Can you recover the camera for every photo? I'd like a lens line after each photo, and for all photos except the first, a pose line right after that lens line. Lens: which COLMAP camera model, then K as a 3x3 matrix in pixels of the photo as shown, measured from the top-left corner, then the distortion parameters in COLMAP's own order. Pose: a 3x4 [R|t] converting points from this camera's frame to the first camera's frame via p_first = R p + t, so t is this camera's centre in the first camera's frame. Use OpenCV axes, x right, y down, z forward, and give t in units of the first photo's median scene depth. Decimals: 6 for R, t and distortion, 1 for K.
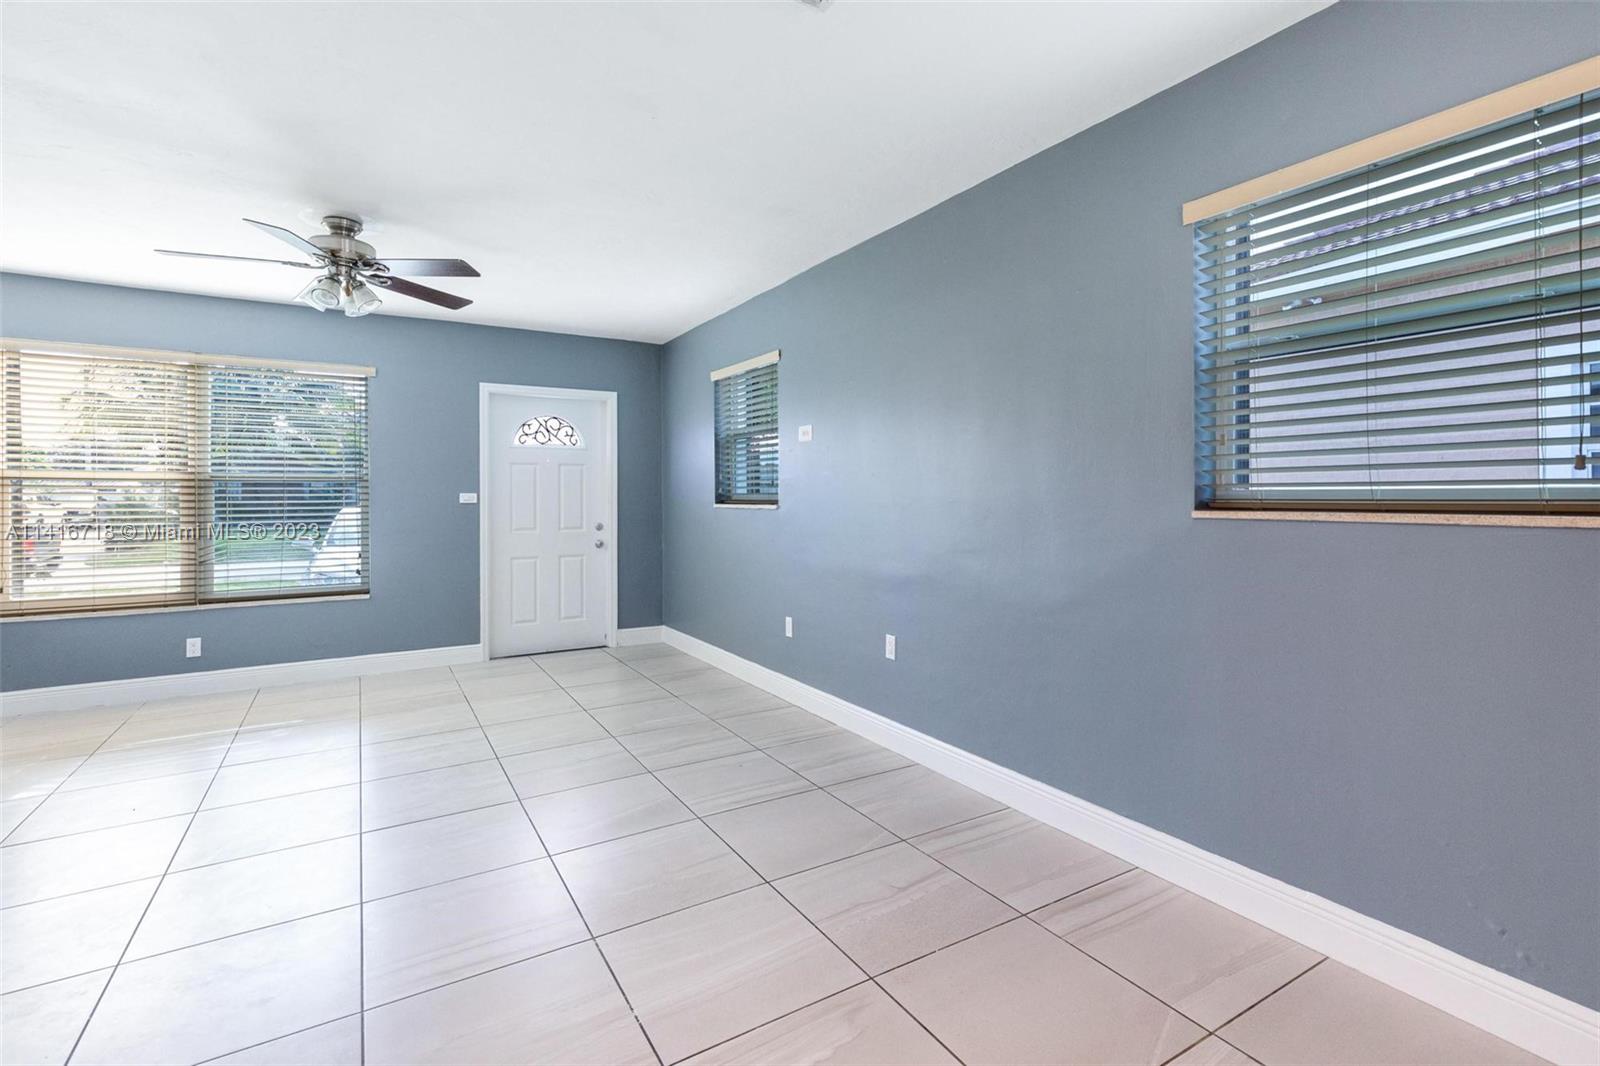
lens RADIAL K [[737.9, 0, 773.1], [0, 737.9, 502.0], [0, 0, 1]] dist [-0.000823, -0.000091]
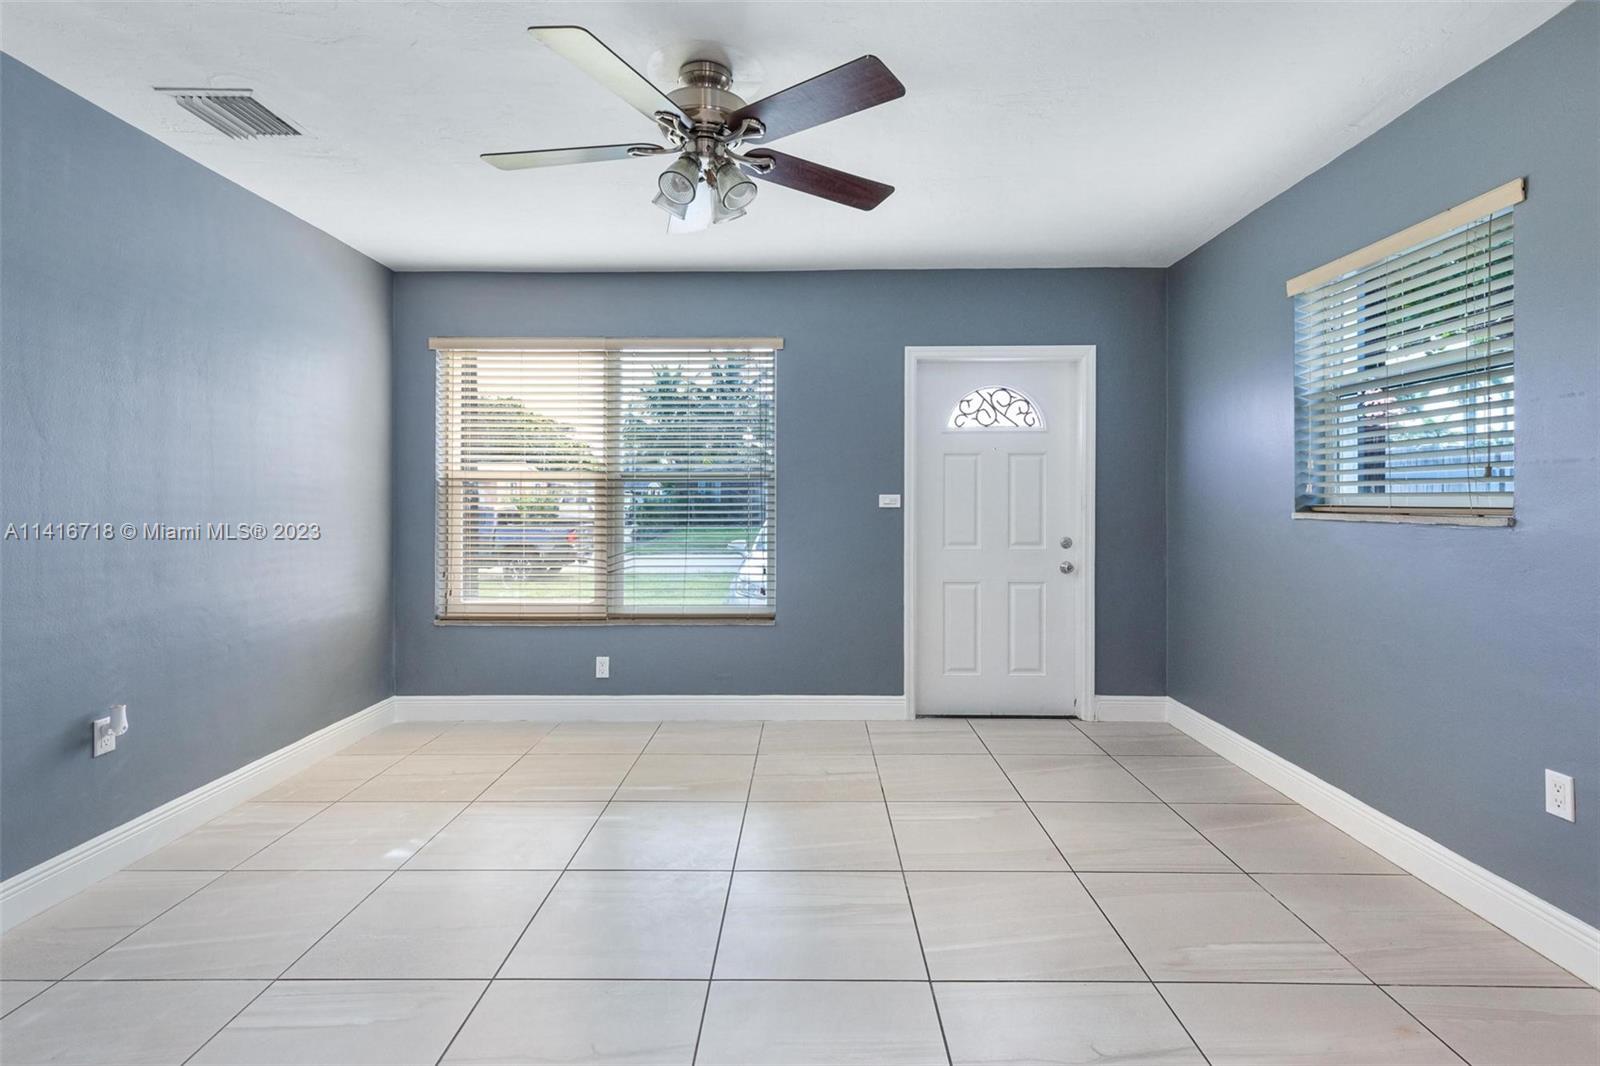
lens RADIAL K [[728.1, 0, 795.4], [0, 728.1, 503.7], [0, 0, 1]] dist [0.001886, -0.000154]
pose [[0.863378, 0.004517, -0.504537, -0.126782], [-0.005145, 0.999987, 0.000148, -0.002292], [0.504531, 0.002468, 0.863390, 0.322919]]
